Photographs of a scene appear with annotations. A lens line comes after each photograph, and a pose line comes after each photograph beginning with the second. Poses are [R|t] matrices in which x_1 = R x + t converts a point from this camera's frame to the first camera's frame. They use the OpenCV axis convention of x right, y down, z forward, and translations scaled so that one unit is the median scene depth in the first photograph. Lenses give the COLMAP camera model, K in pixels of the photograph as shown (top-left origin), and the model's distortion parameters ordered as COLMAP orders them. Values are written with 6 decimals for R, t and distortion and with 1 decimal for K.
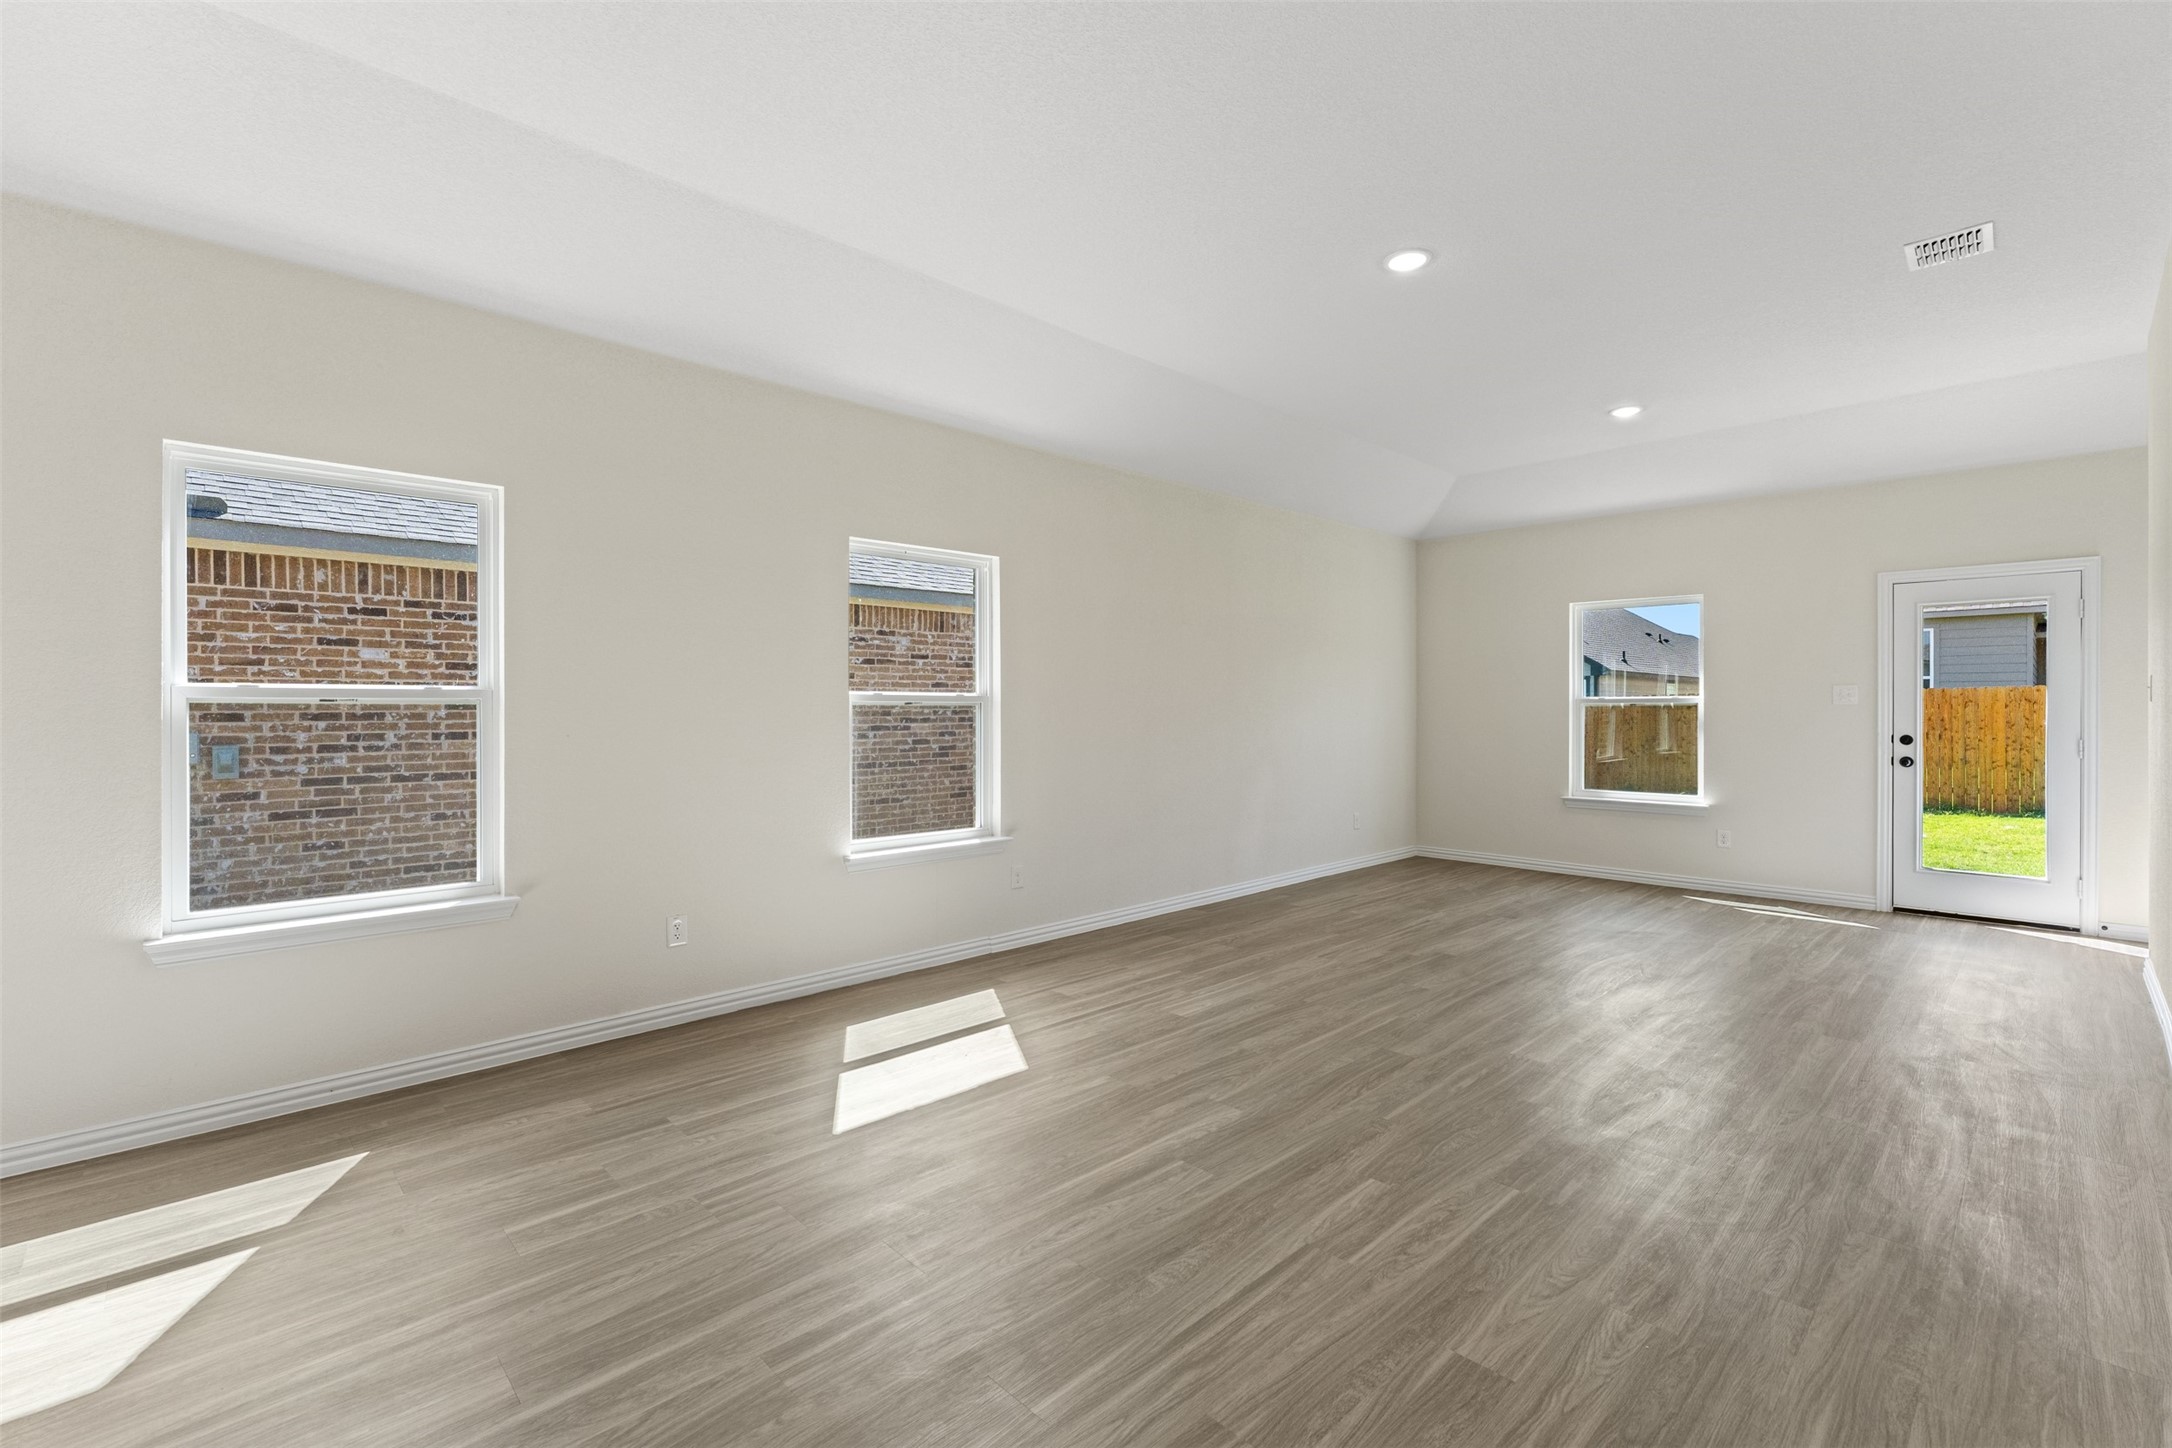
lens RADIAL K [[936.7, 0, 1082.6], [0, 936.7, 718.6], [0, 0, 1]] dist [-0.002634, -0.000767]
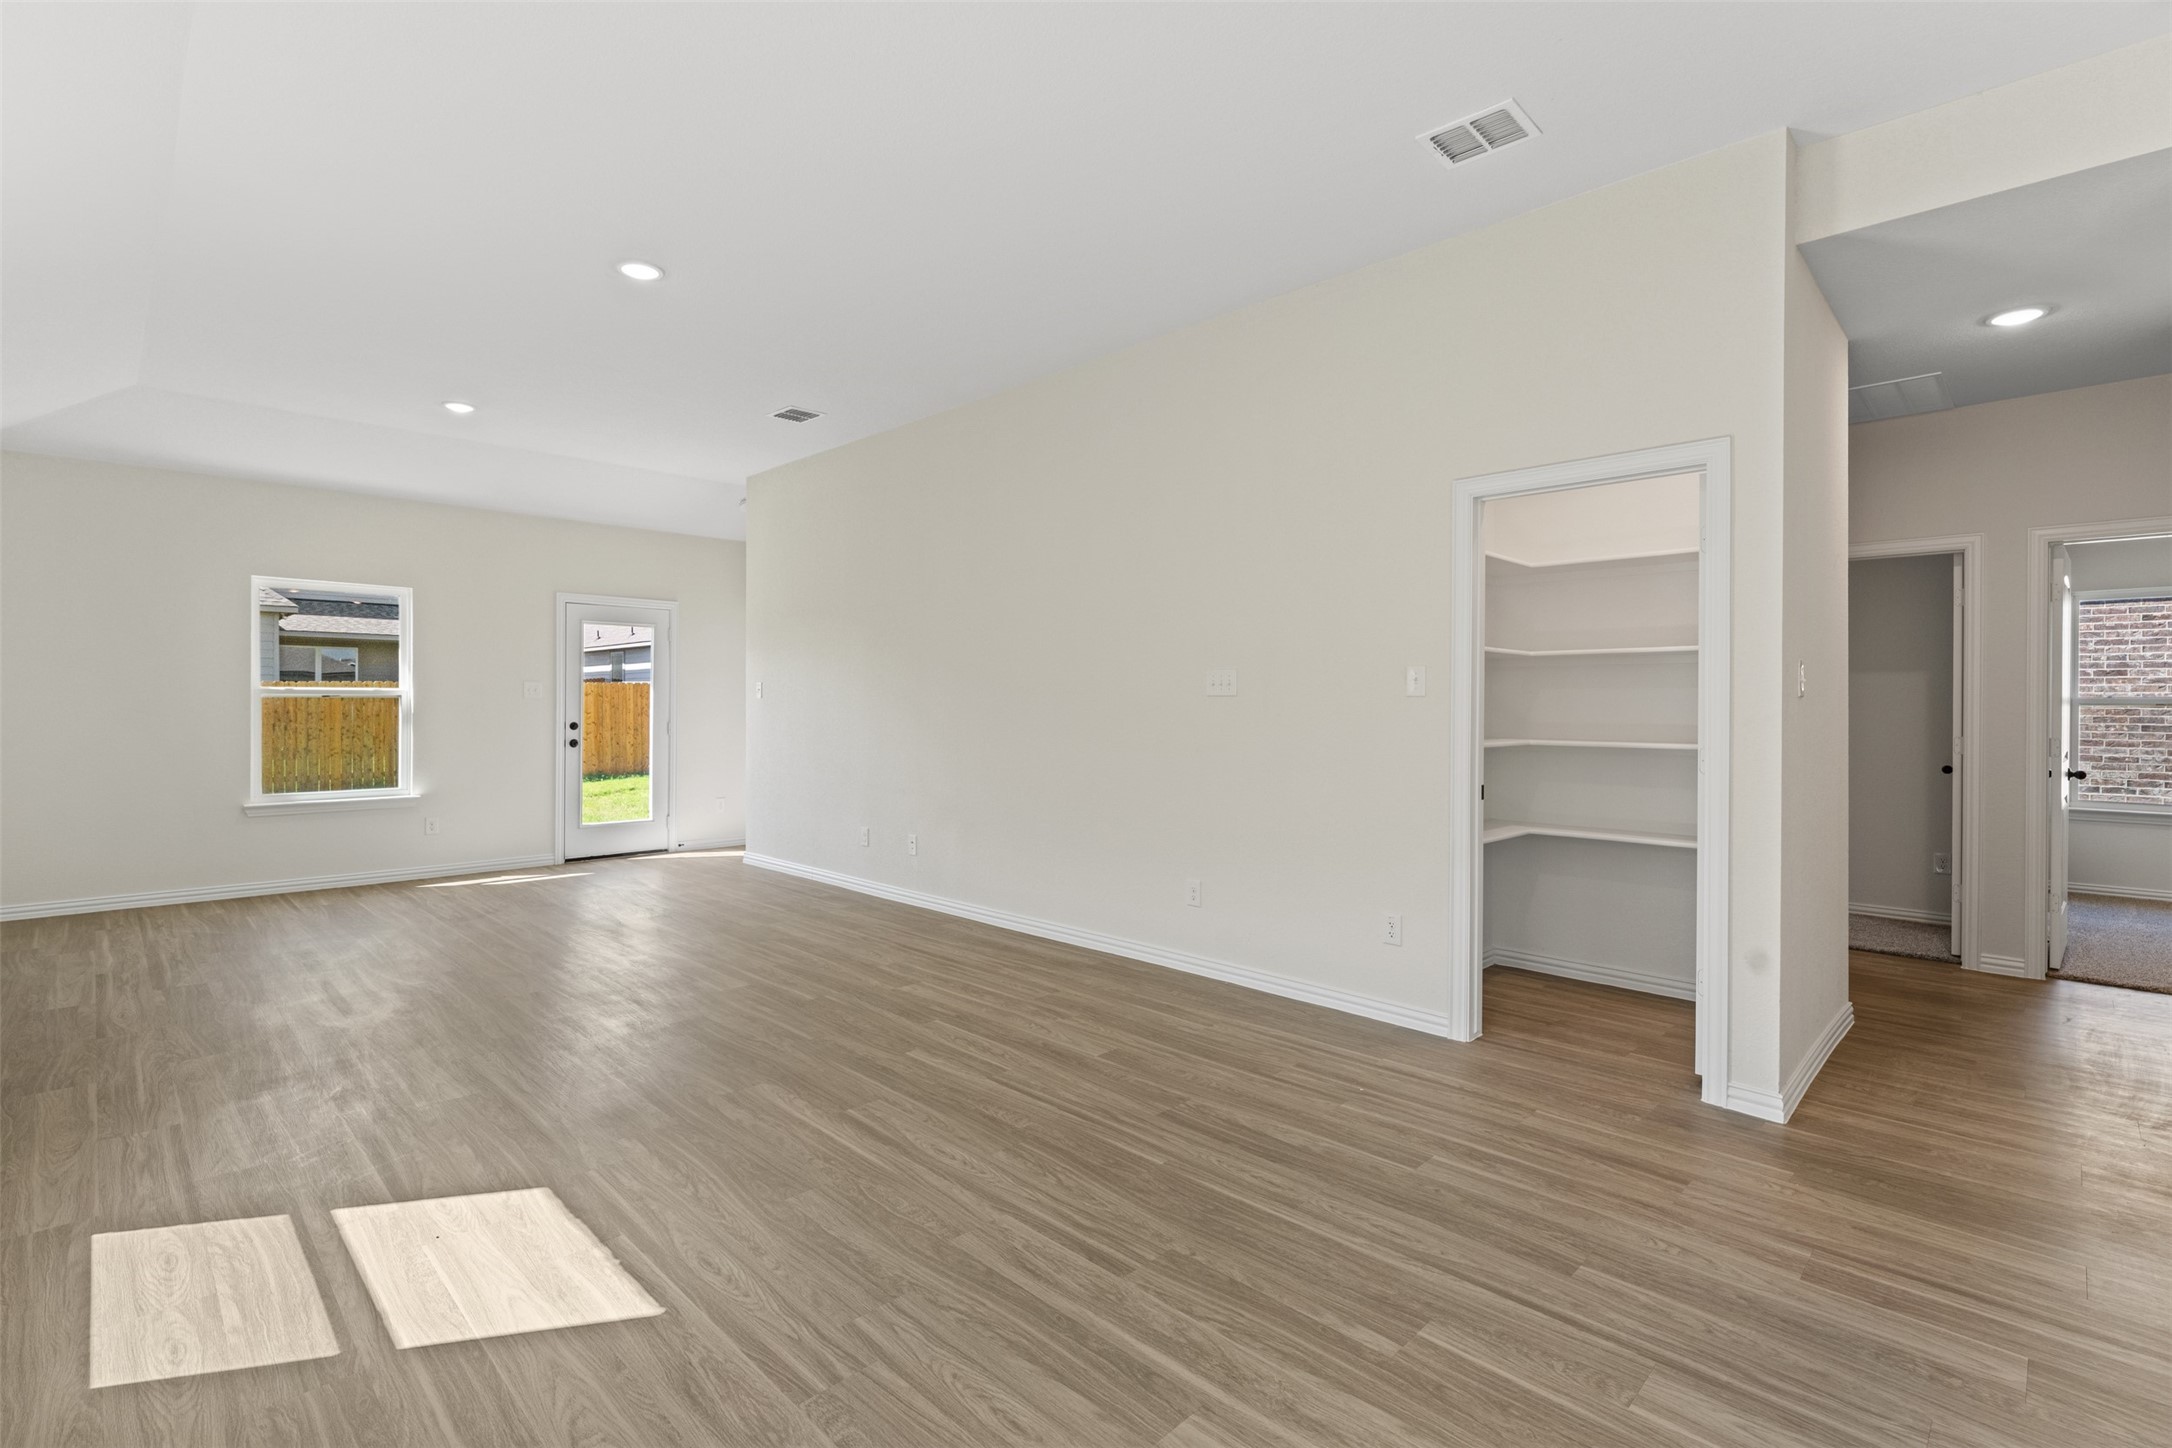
lens RADIAL K [[991.6, 0, 1081.6], [0, 991.6, 702.1], [0, 0, 1]] dist [-0.001159, -0.000661]
pose [[-0.027194, 0.004051, 0.999622, -0.513300], [0.004271, 0.999983, -0.003936, -0.001931], [-0.999621, 0.004162, -0.027211, 0.360010]]
